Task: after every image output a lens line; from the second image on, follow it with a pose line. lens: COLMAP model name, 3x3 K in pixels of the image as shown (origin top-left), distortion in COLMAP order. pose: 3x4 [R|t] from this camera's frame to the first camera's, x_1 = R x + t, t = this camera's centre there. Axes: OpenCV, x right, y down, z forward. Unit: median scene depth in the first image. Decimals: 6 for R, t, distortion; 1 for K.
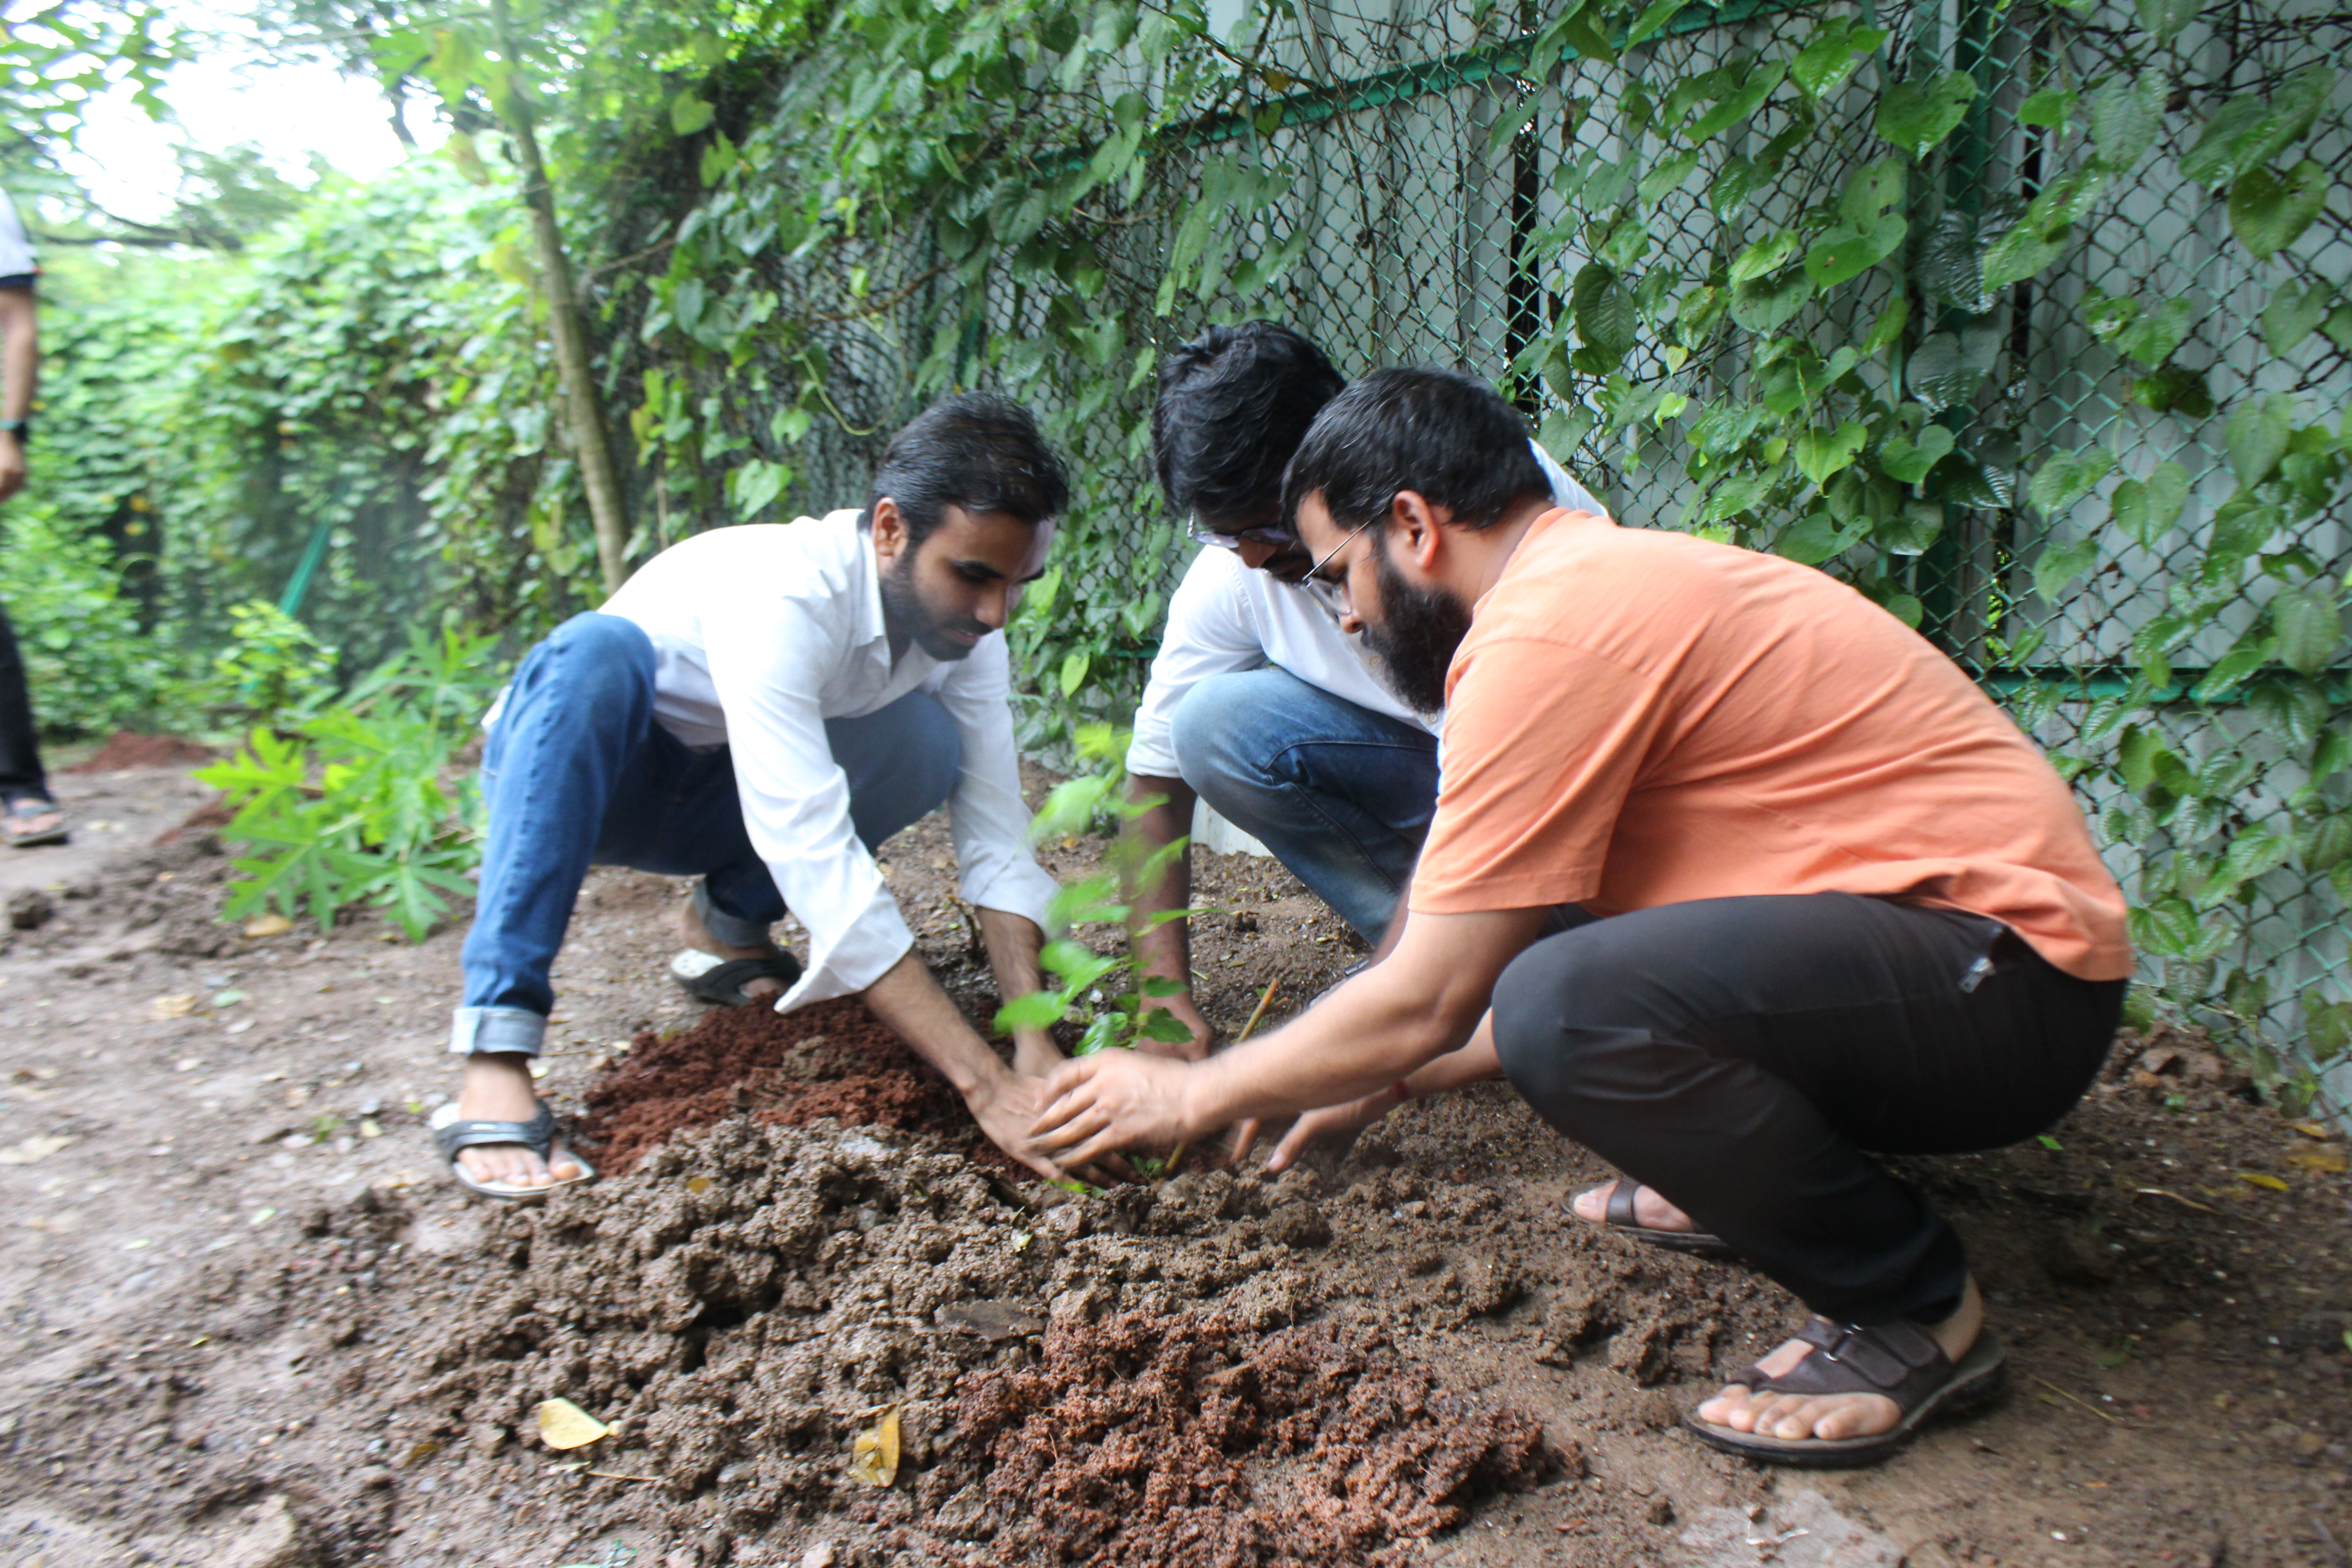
lens RADIAL K [[1238.8, 0, 1174.4], [0, 1238.8, 783.6], [0, 0, 1]] dist [-0.001962, -0.000556]
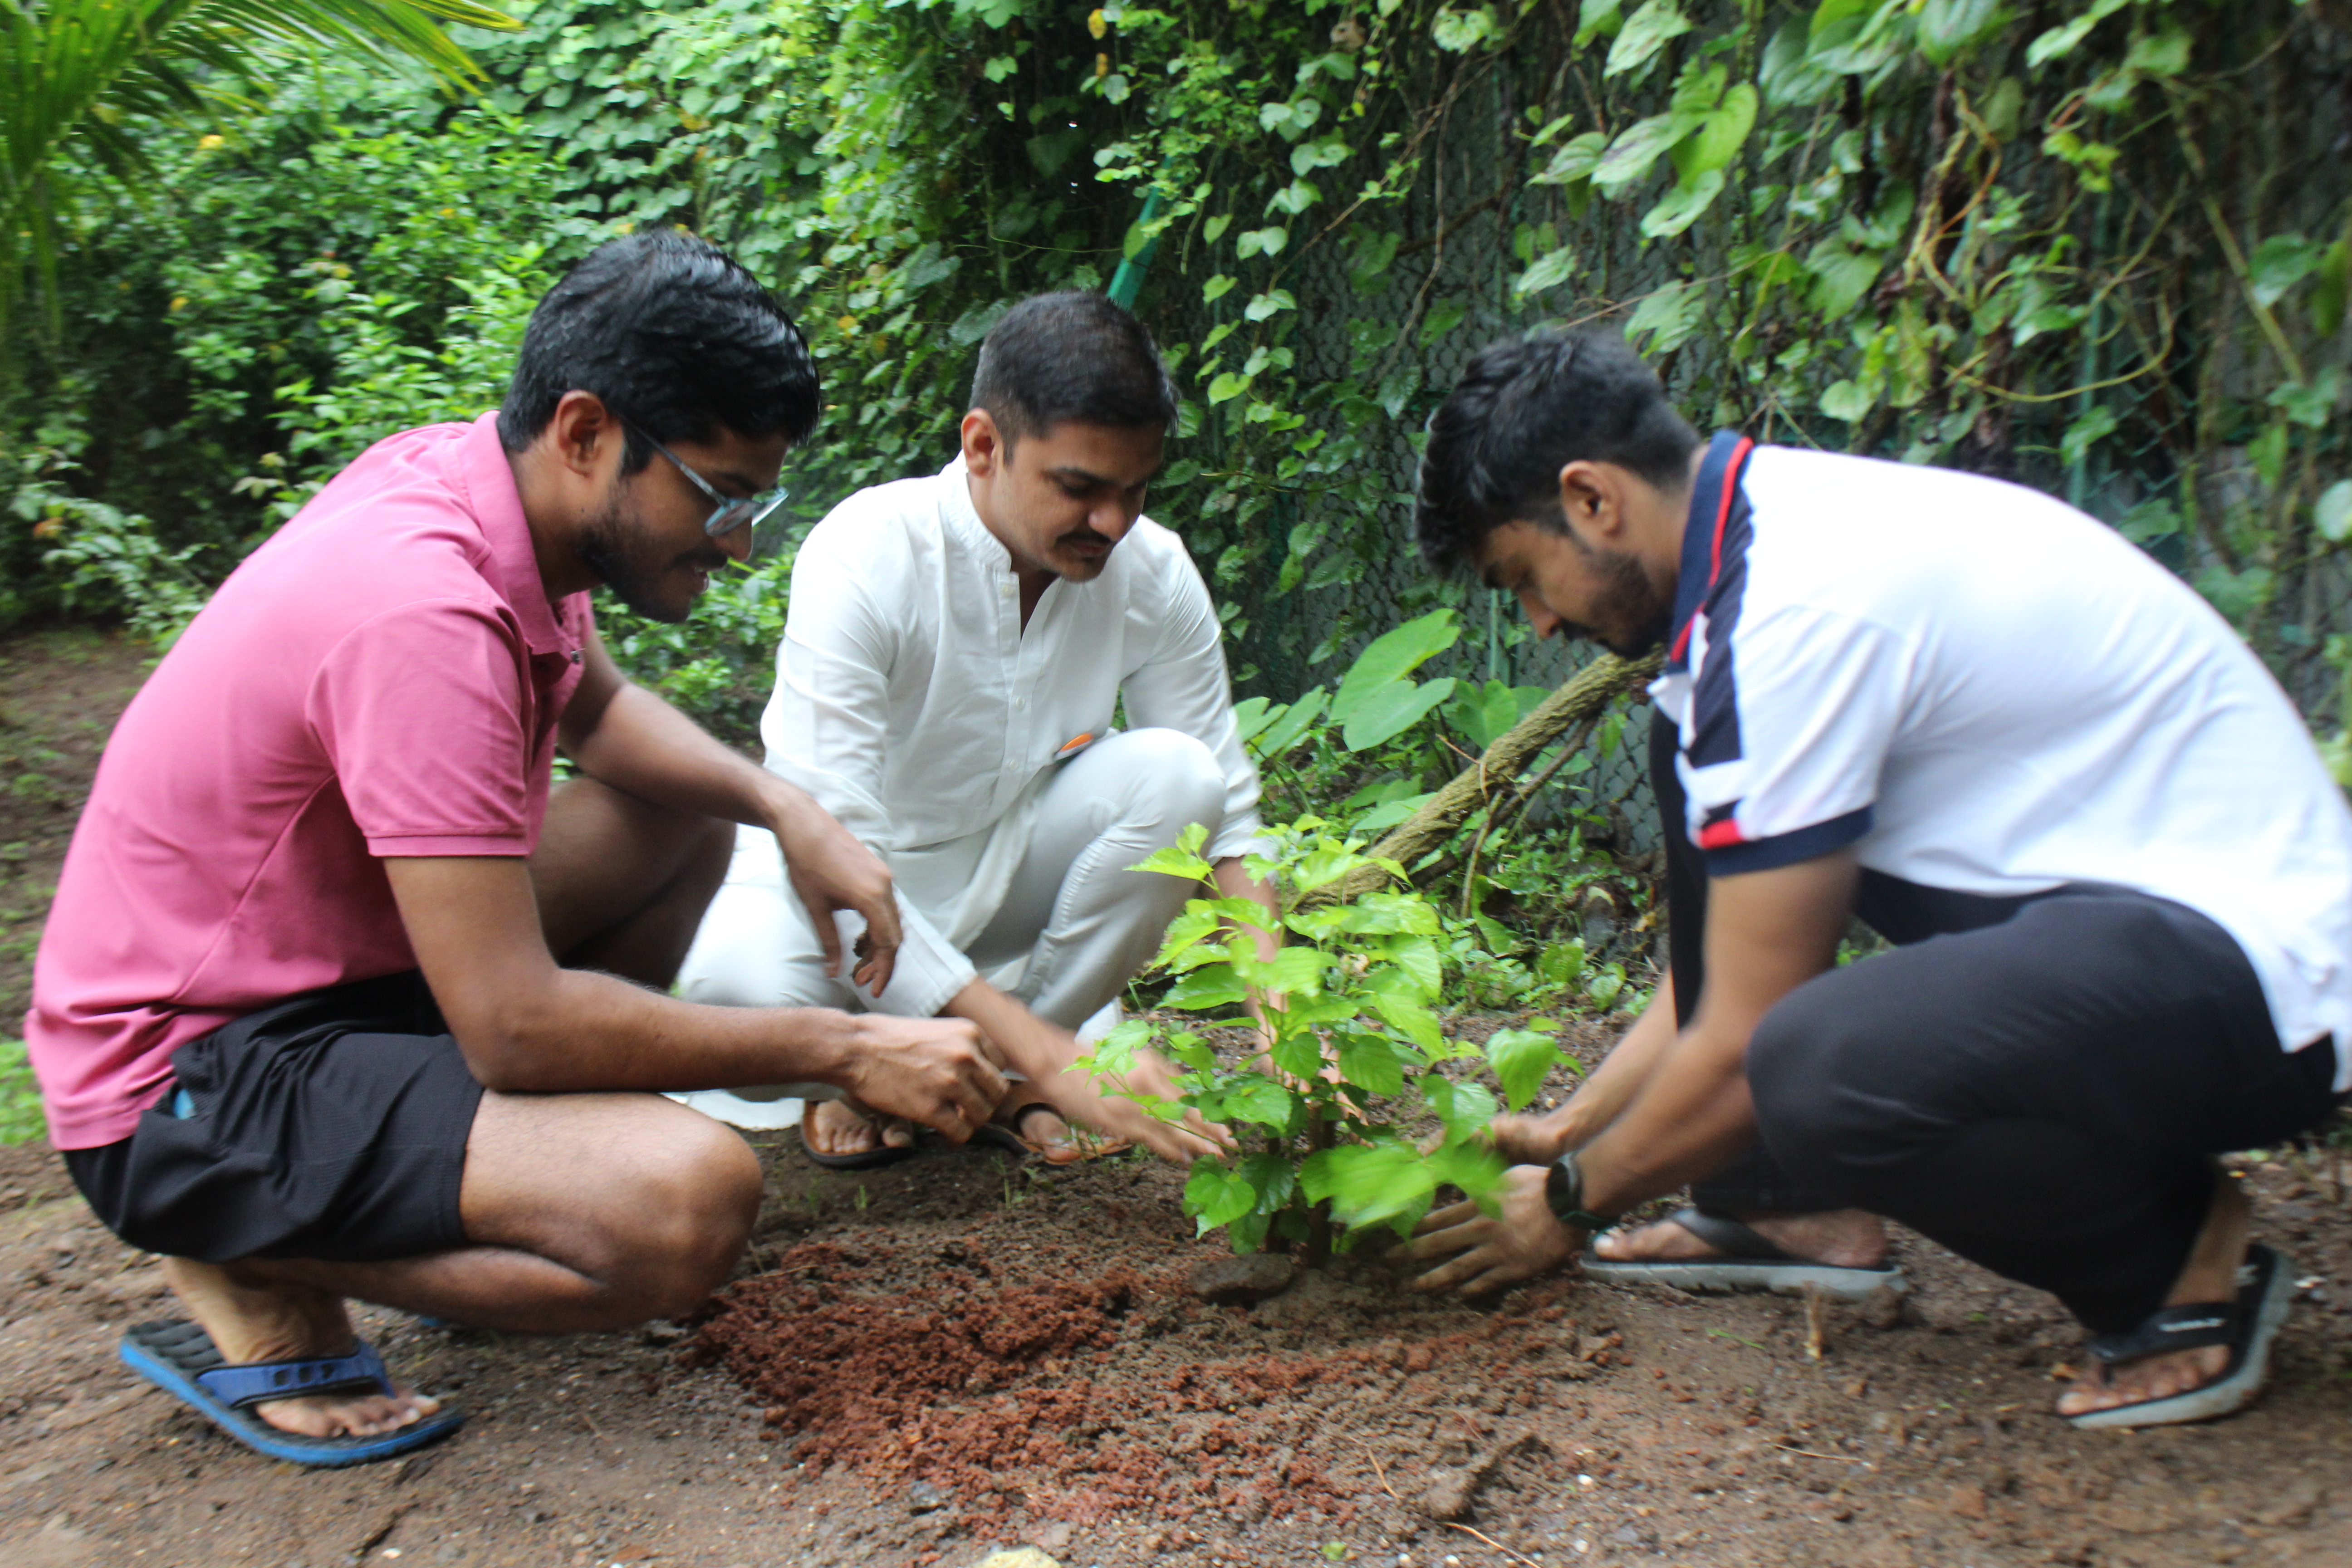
lens RADIAL K [[1621.9, 0, 1177.2], [0, 1621.9, 782.9], [0, 0, 1]] dist [0.002275, 0.000567]
pose [[0.953389, 0.078859, -0.291256, -0.406877], [-0.050620, 0.993366, 0.103258, -0.075785], [0.297467, -0.083702, 0.951056, 0.376455]]
